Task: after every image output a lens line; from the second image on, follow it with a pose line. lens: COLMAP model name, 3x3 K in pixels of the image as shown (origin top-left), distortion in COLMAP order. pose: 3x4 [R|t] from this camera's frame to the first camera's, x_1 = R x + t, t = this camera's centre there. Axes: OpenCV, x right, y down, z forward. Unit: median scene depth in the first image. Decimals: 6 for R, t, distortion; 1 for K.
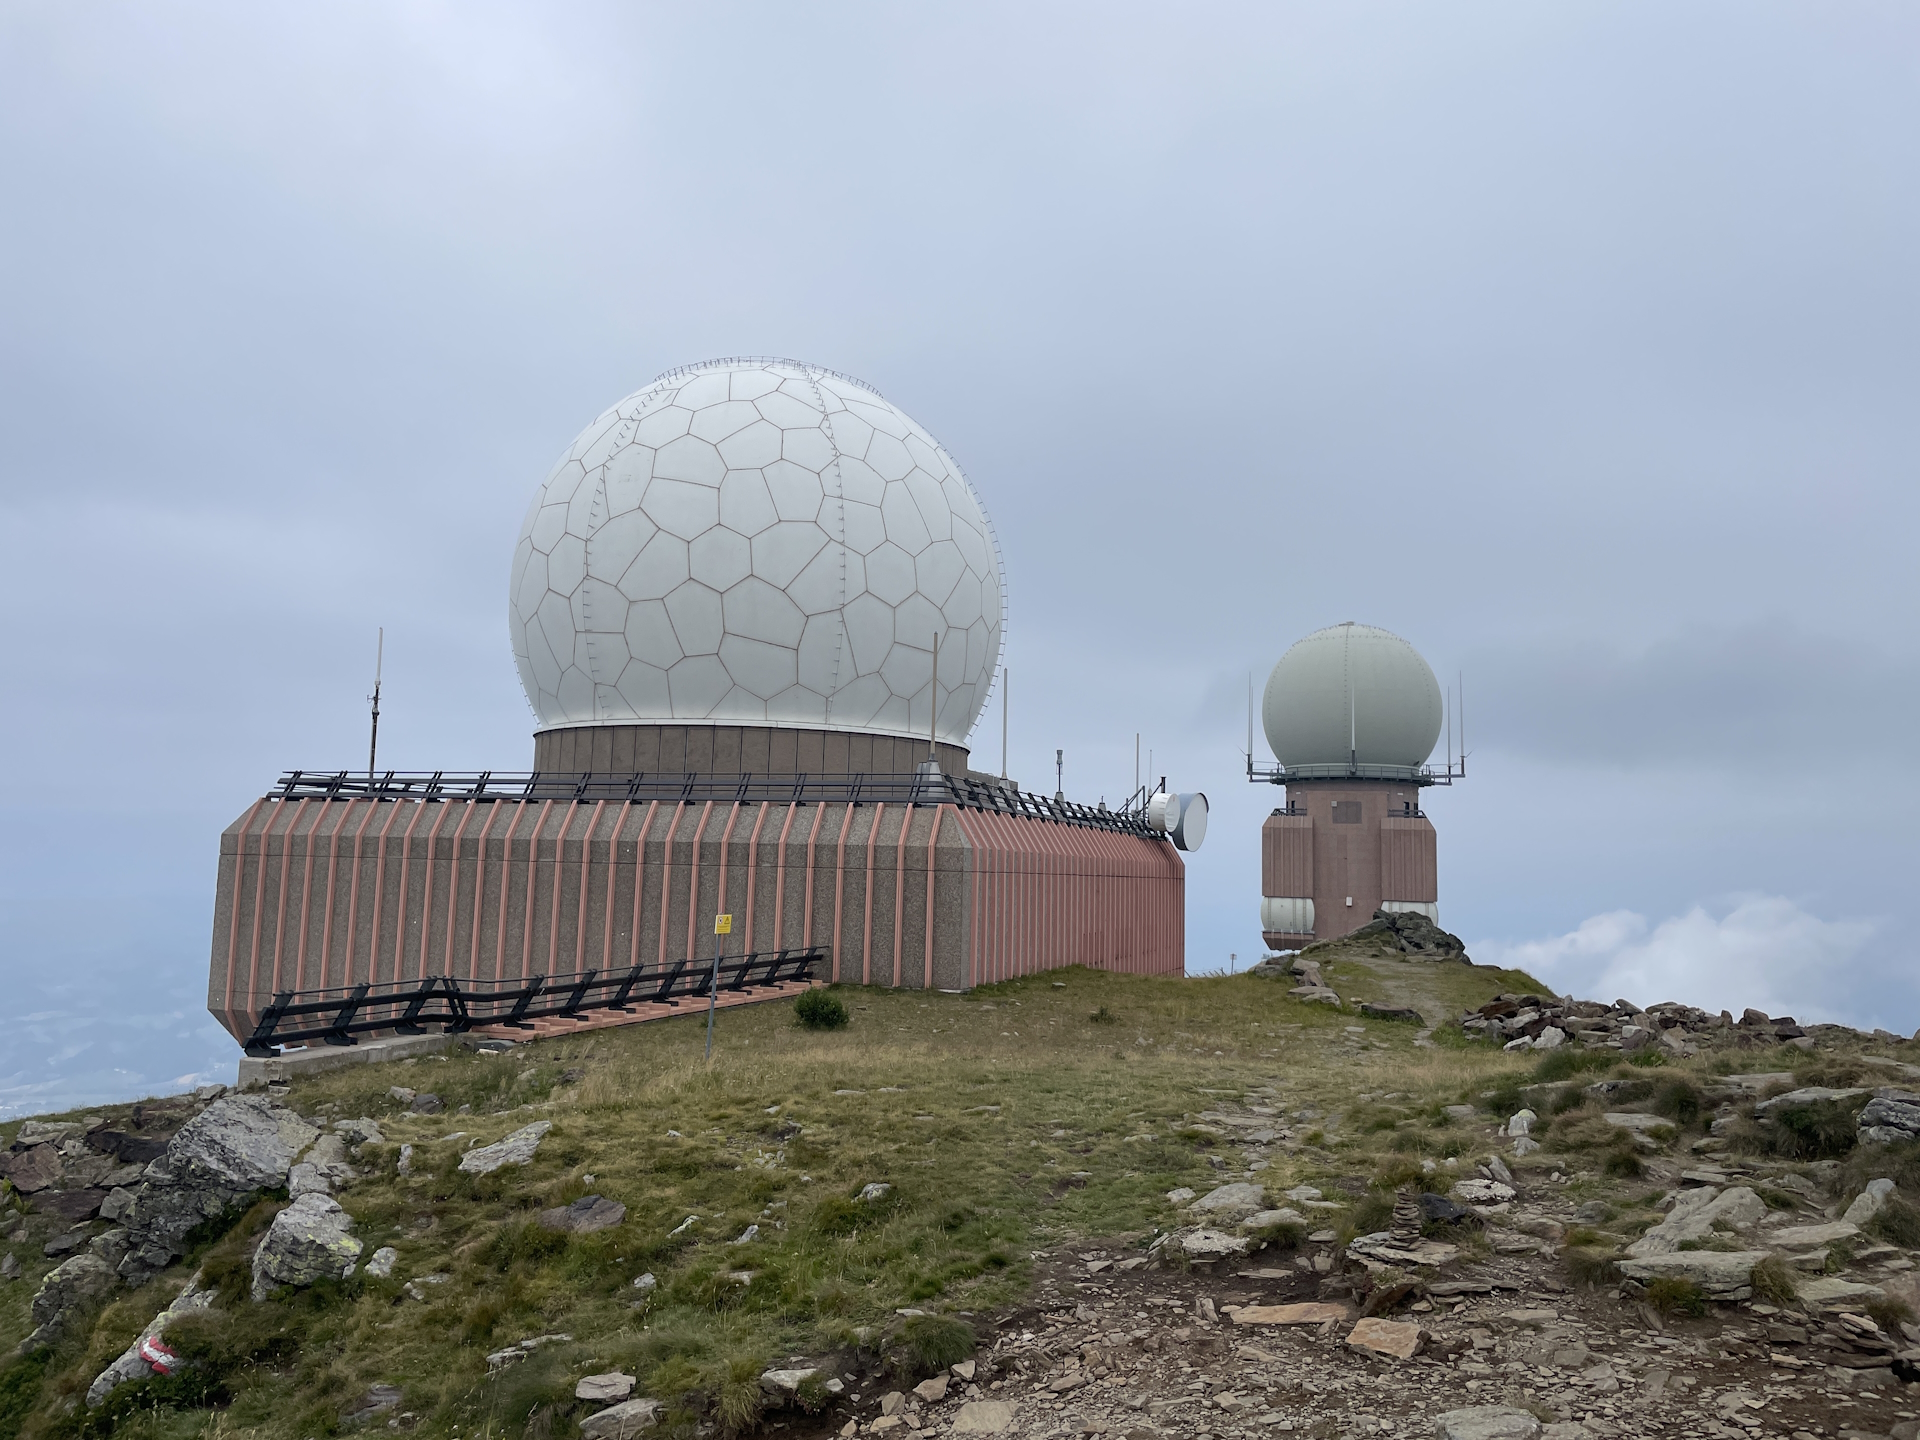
lens RADIAL K [[1437.3, 0, 959.9], [0, 1437.3, 704.6], [0, 0, 1]] dist [0.098211, -0.124625]
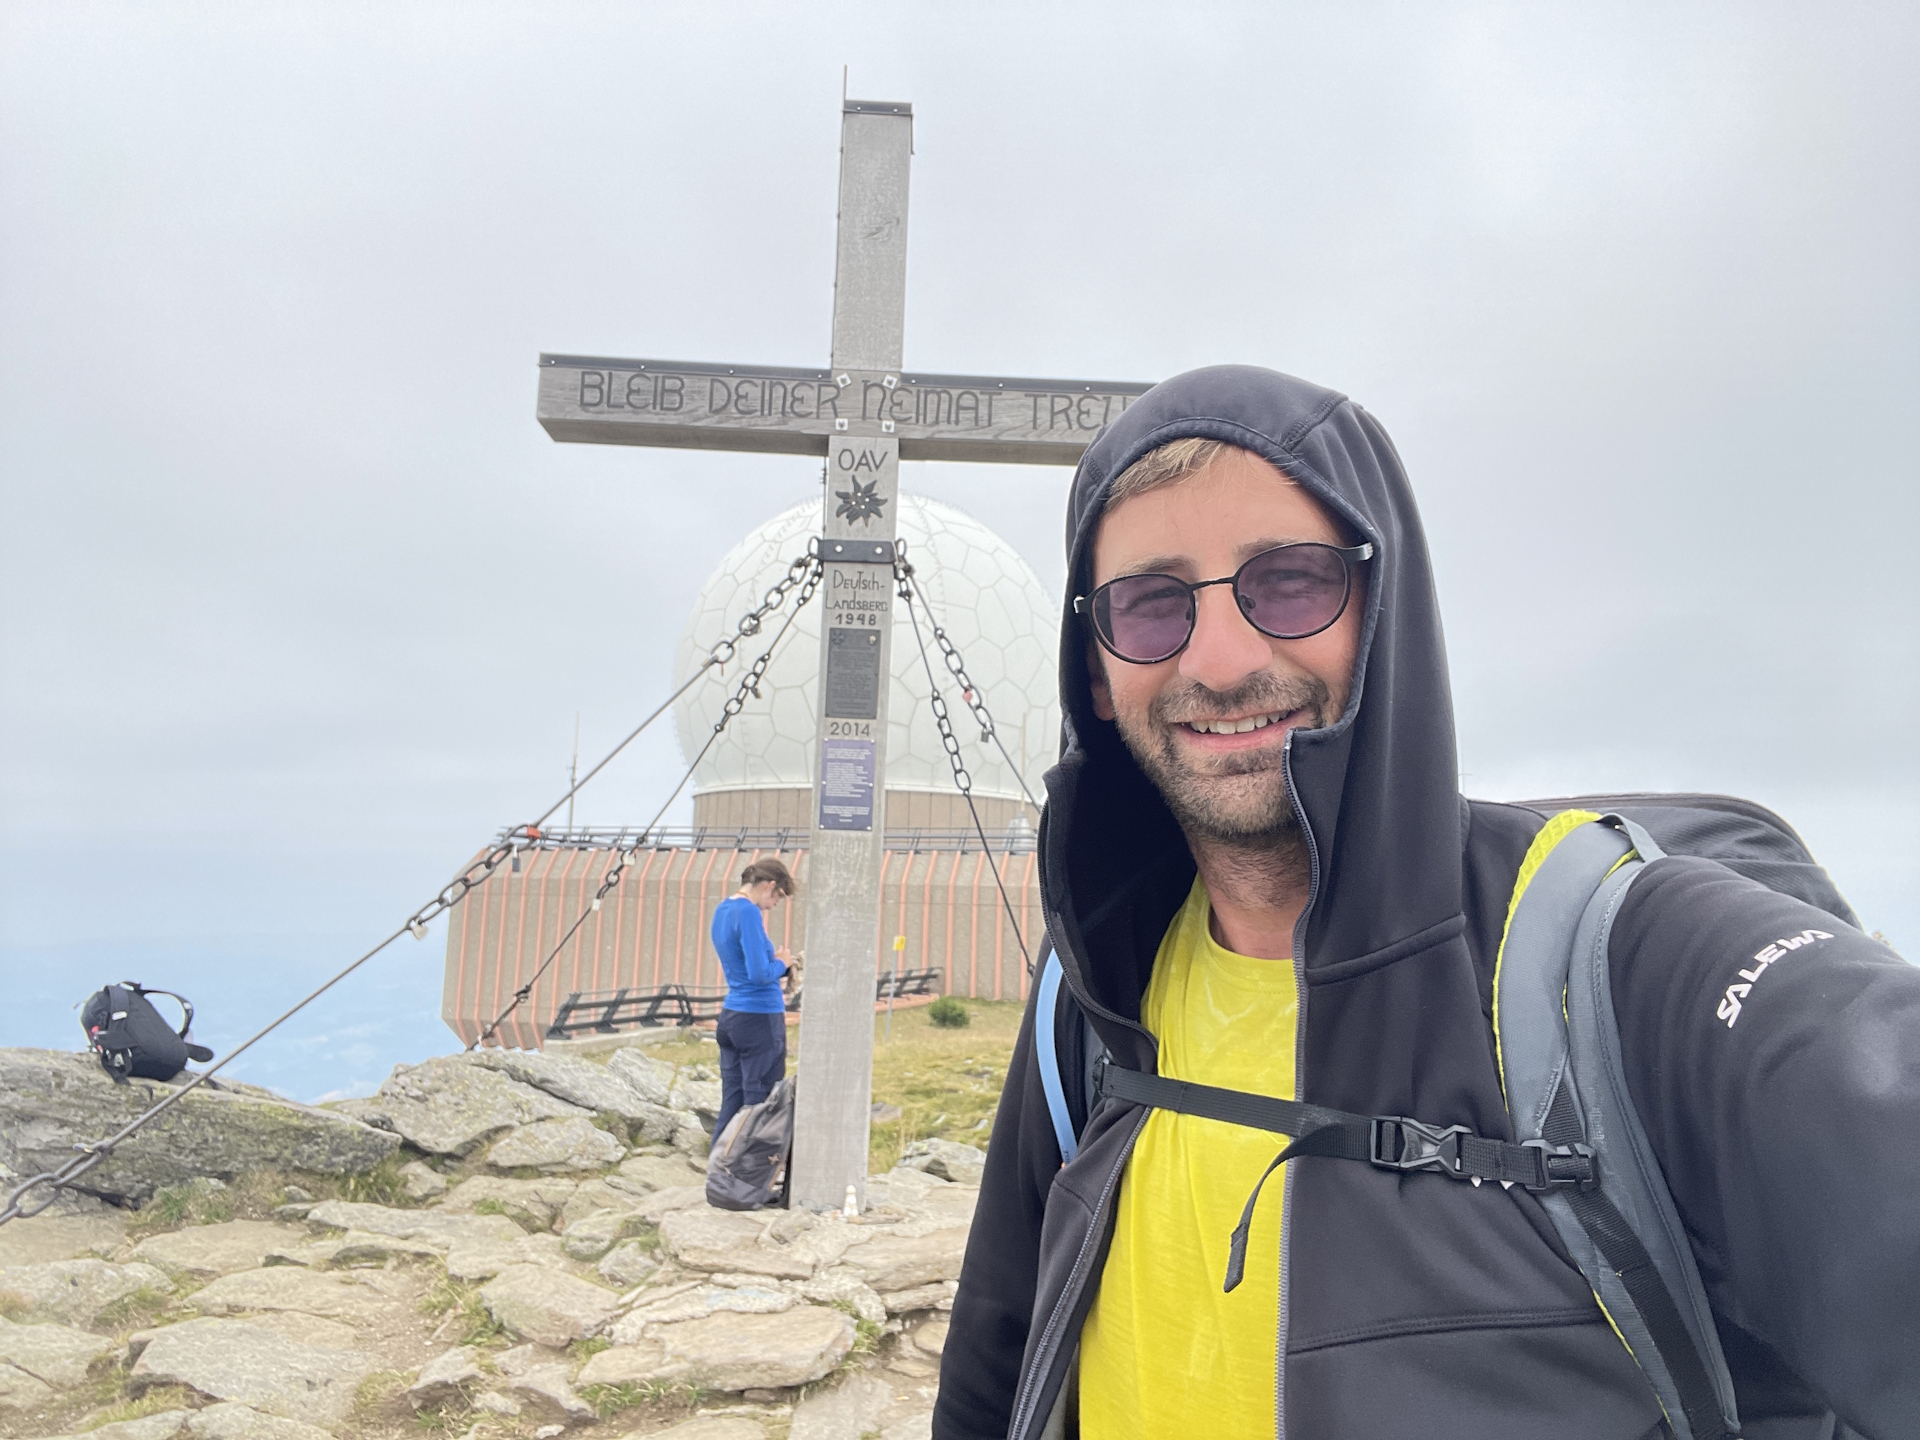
lens RADIAL K [[1294.6, 0, 980.3], [0, 1294.6, 717.7], [0, 0, 1]] dist [0.065963, -0.094228]
pose [[0.999730, -0.003366, -0.023011, -0.031540], [0.002614, 0.999464, -0.032637, -0.011597], [0.023108, 0.032568, 0.999202, -0.129585]]
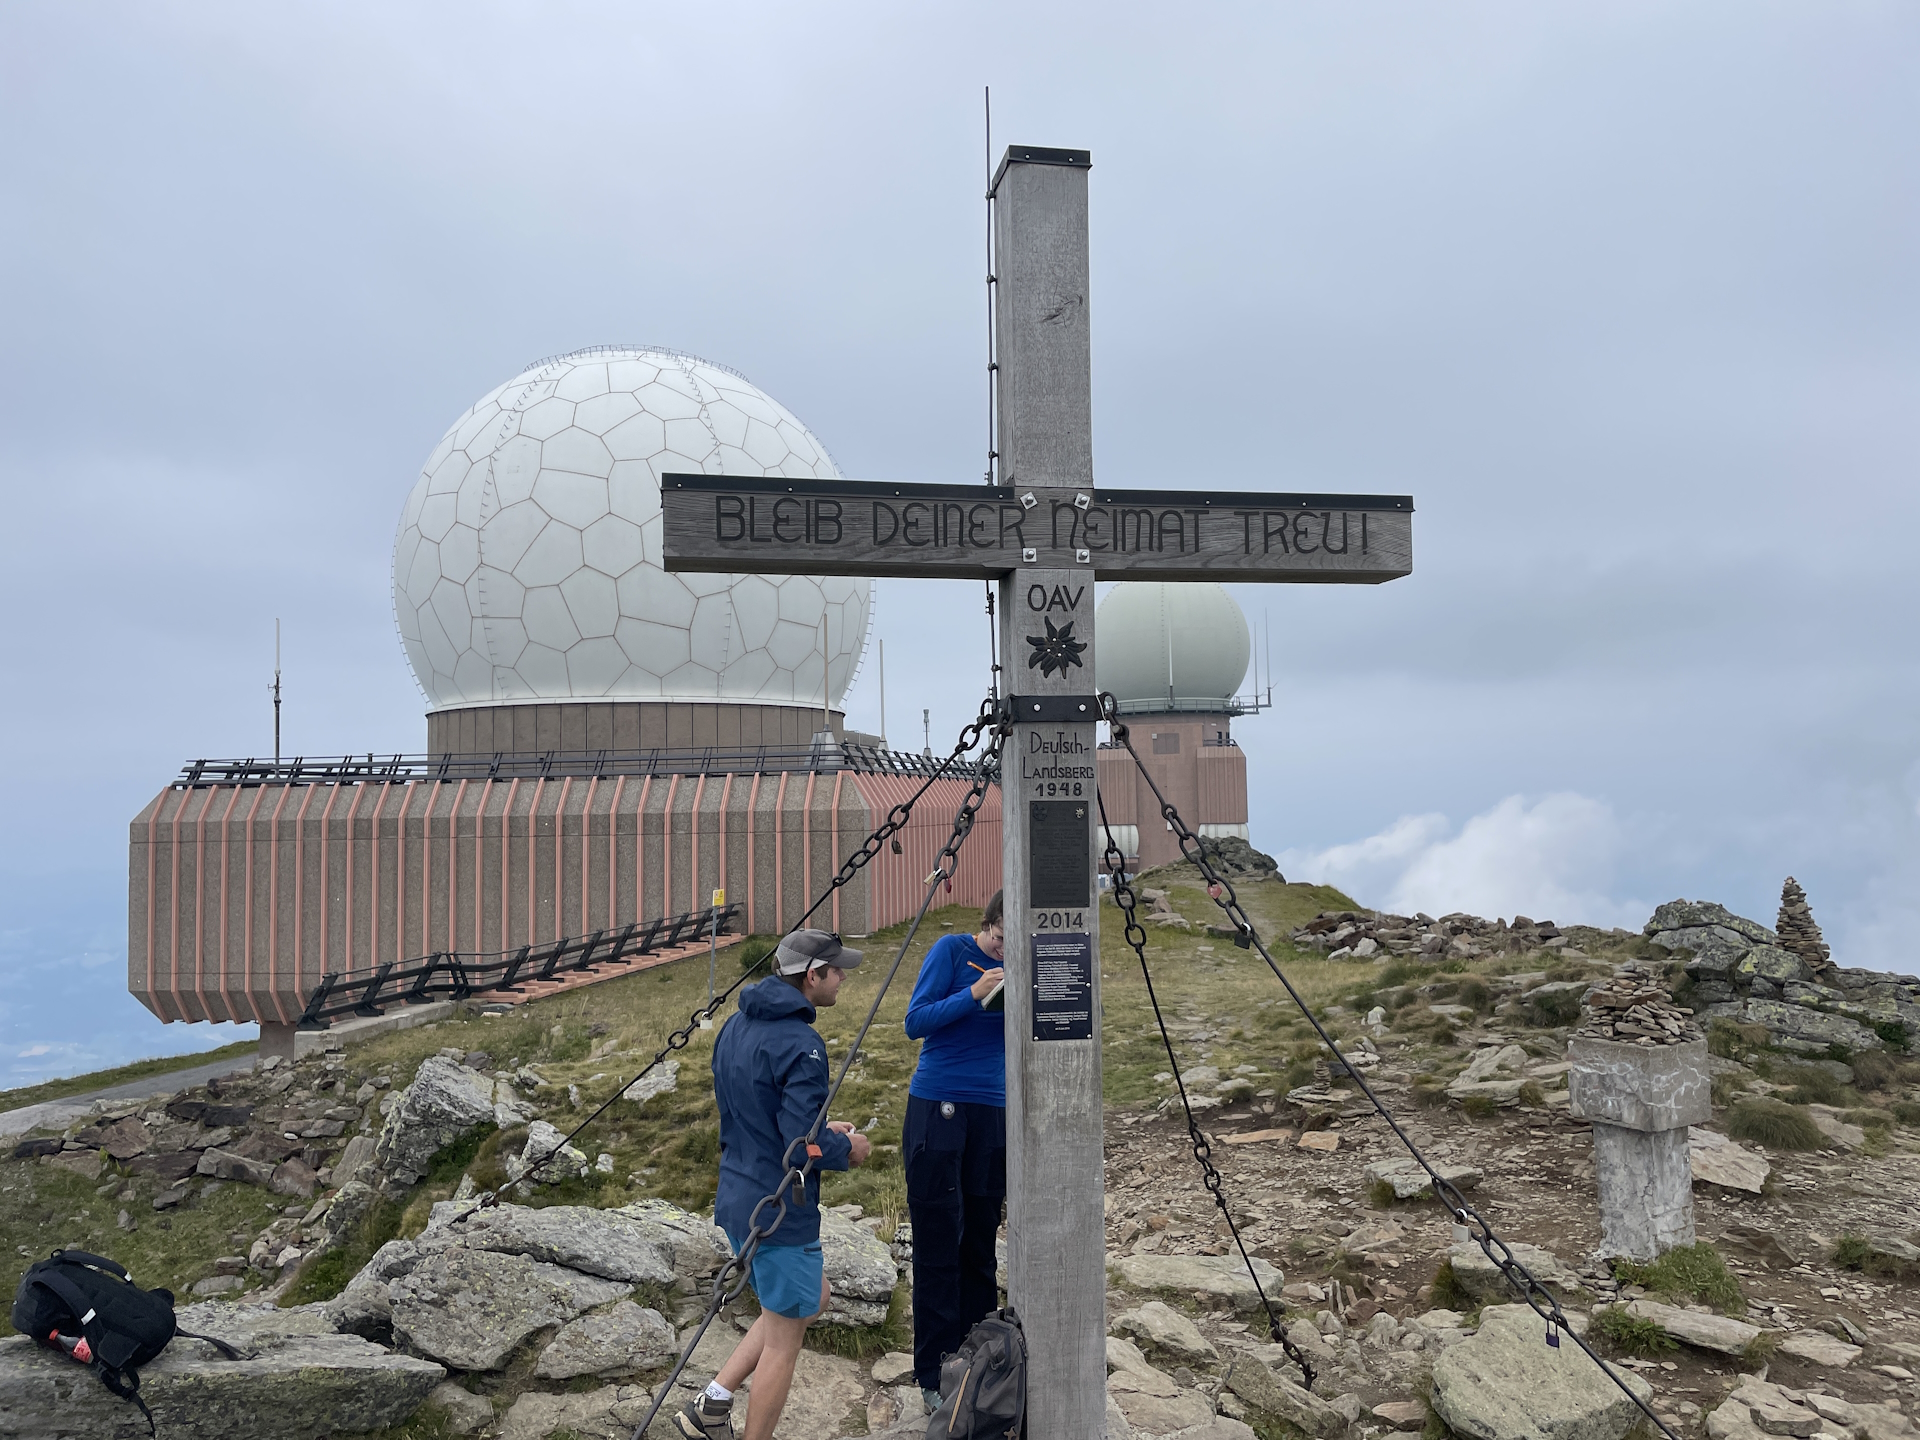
lens RADIAL K [[1448.0, 0, 960.0], [0, 1448.0, 720.0], [0, 0, 1]] dist [0.105184, -0.143035]
pose [[0.990970, -0.036404, 0.129051, -0.065241], [0.028861, 0.997790, 0.059847, -0.035197], [-0.130945, -0.055582, 0.989830, -0.122996]]
